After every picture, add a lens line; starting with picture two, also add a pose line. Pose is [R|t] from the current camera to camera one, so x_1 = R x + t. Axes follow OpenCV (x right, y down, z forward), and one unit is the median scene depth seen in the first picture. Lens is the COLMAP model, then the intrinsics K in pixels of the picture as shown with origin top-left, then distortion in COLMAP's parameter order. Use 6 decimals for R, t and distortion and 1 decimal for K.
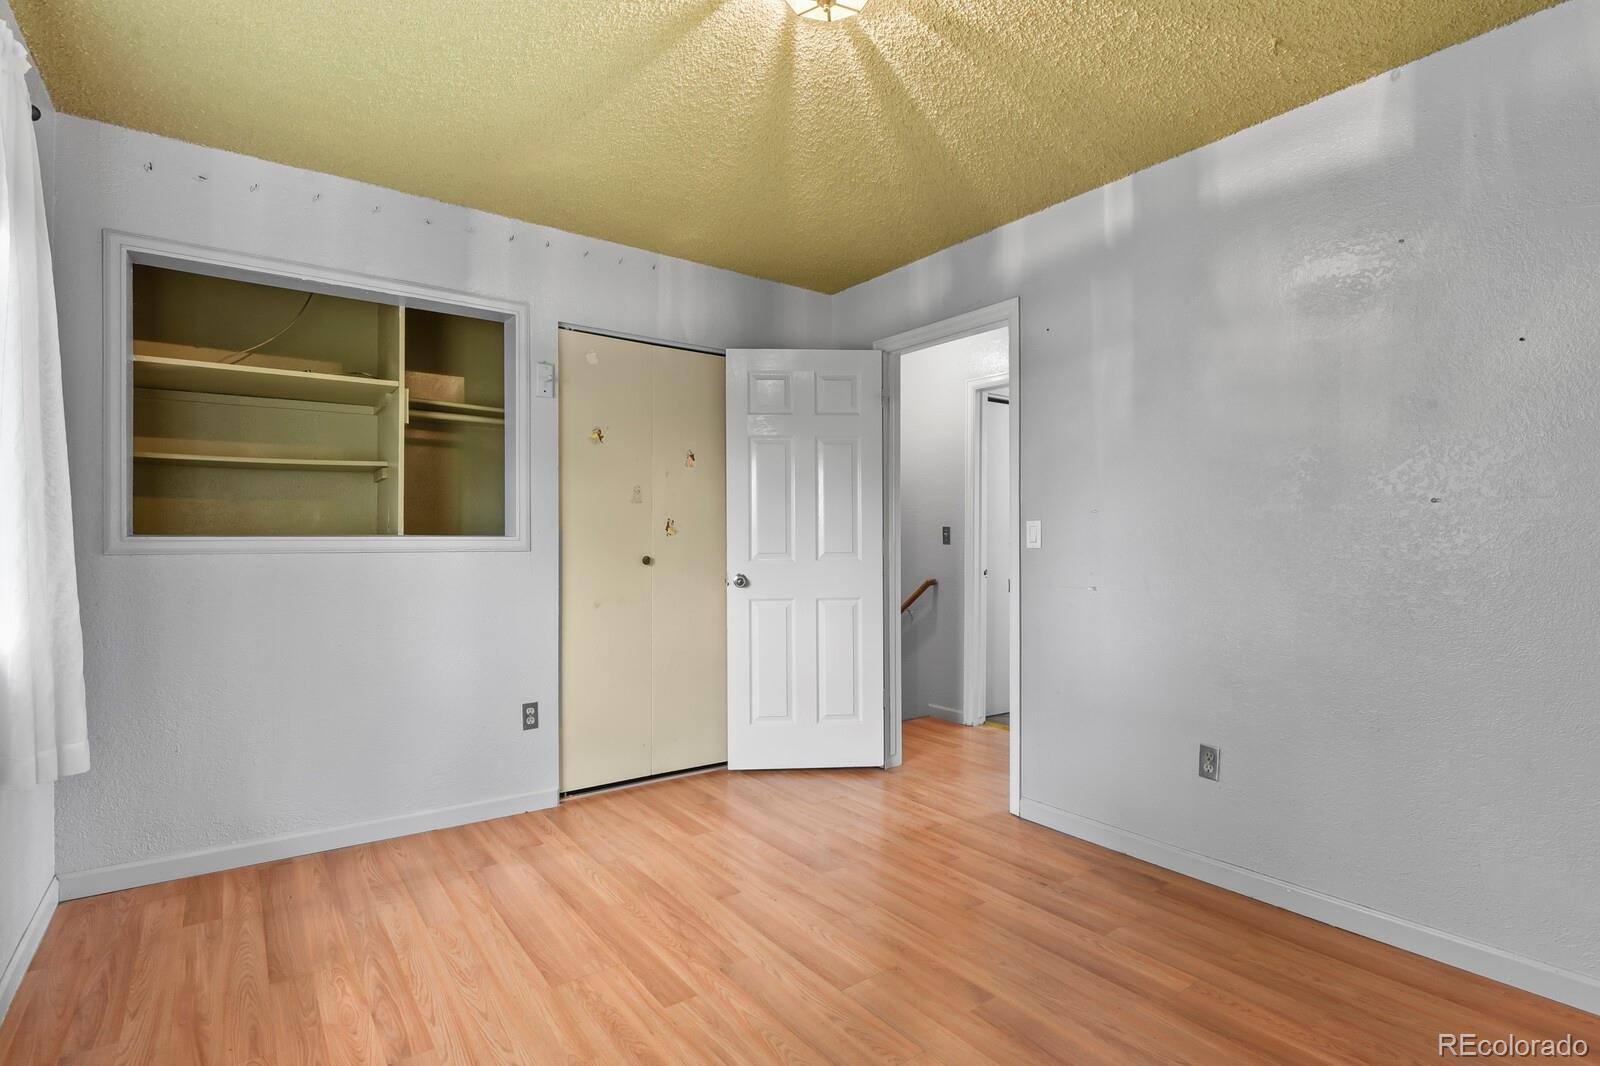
lens RADIAL K [[781.2, 0, 802.6], [0, 781.2, 535.9], [0, 0, 1]] dist [-0.005139, -0.004690]
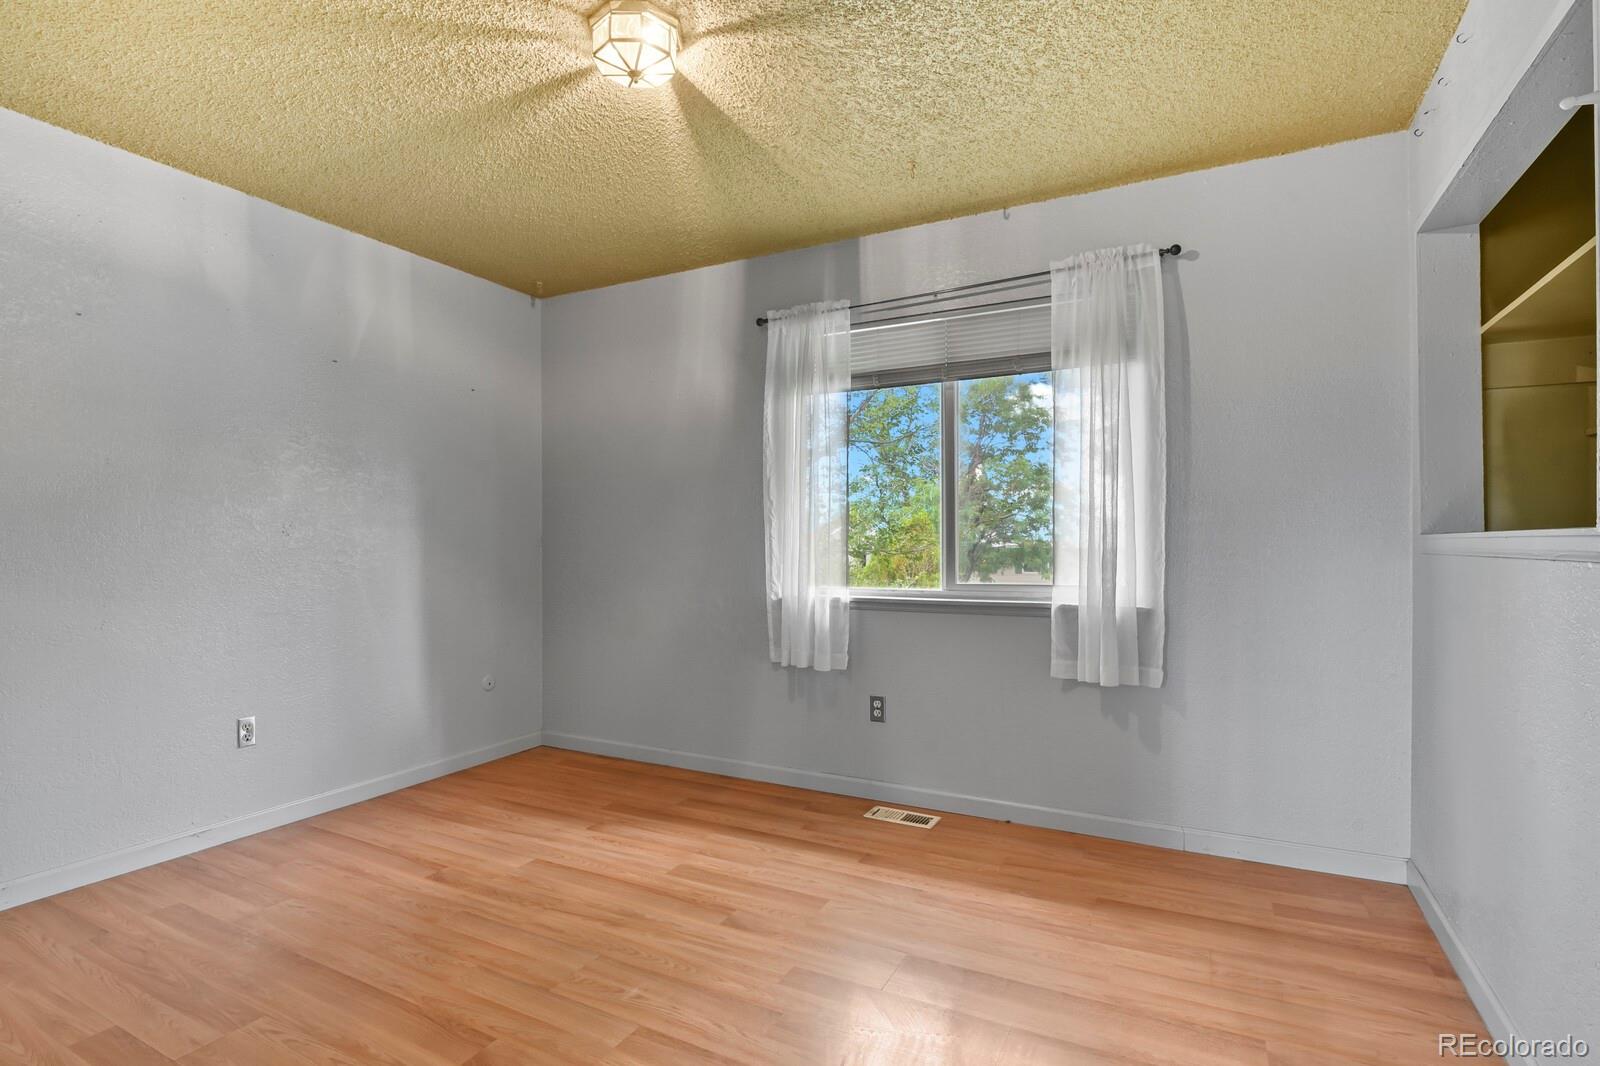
lens RADIAL K [[781.2, 0, 802.6], [0, 781.2, 535.9], [0, 0, 1]] dist [-0.005139, -0.004690]
pose [[-0.900363, -0.000883, -0.435138, 0.260393], [0.004173, 0.999934, -0.010663, 0.012075], [0.435119, -0.011416, -0.900301, 1.797213]]
